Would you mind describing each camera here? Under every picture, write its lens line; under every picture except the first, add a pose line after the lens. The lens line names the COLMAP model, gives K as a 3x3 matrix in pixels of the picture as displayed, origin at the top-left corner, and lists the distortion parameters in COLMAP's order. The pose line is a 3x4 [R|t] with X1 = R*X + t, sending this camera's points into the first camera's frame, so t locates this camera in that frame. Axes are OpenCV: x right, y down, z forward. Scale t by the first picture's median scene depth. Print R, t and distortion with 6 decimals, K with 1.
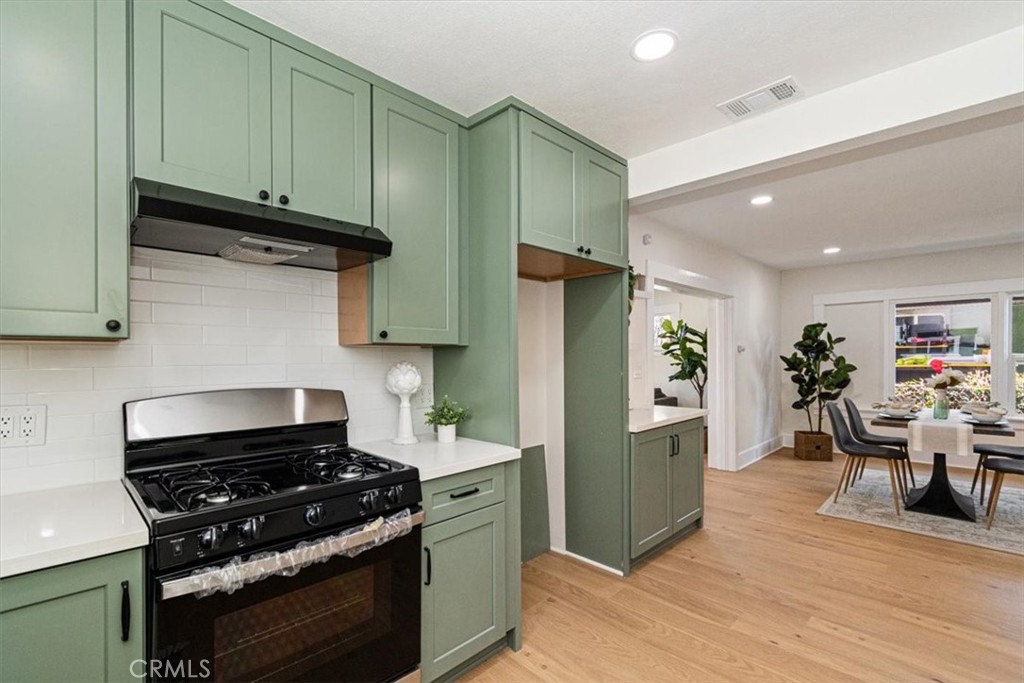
lens RADIAL K [[456.0, 0, 510.2], [0, 456.0, 361.8], [0, 0, 1]] dist [0.000845, -0.001153]
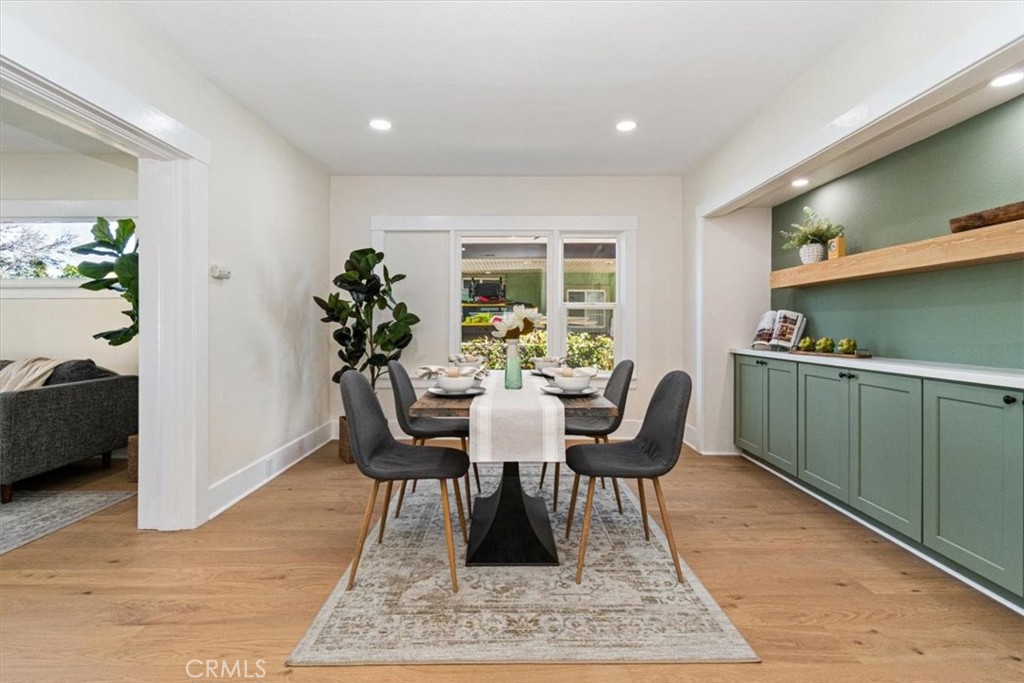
lens RADIAL K [[492.3, 0, 520.1], [0, 492.3, 324.9], [0, 0, 1]] dist [-0.001076, -0.000059]
pose [[0.692220, 0.007459, 0.721648, 0.315293], [0.000234, 0.999944, -0.010560, 0.031427], [-0.721686, 0.007479, 0.692180, 0.355282]]
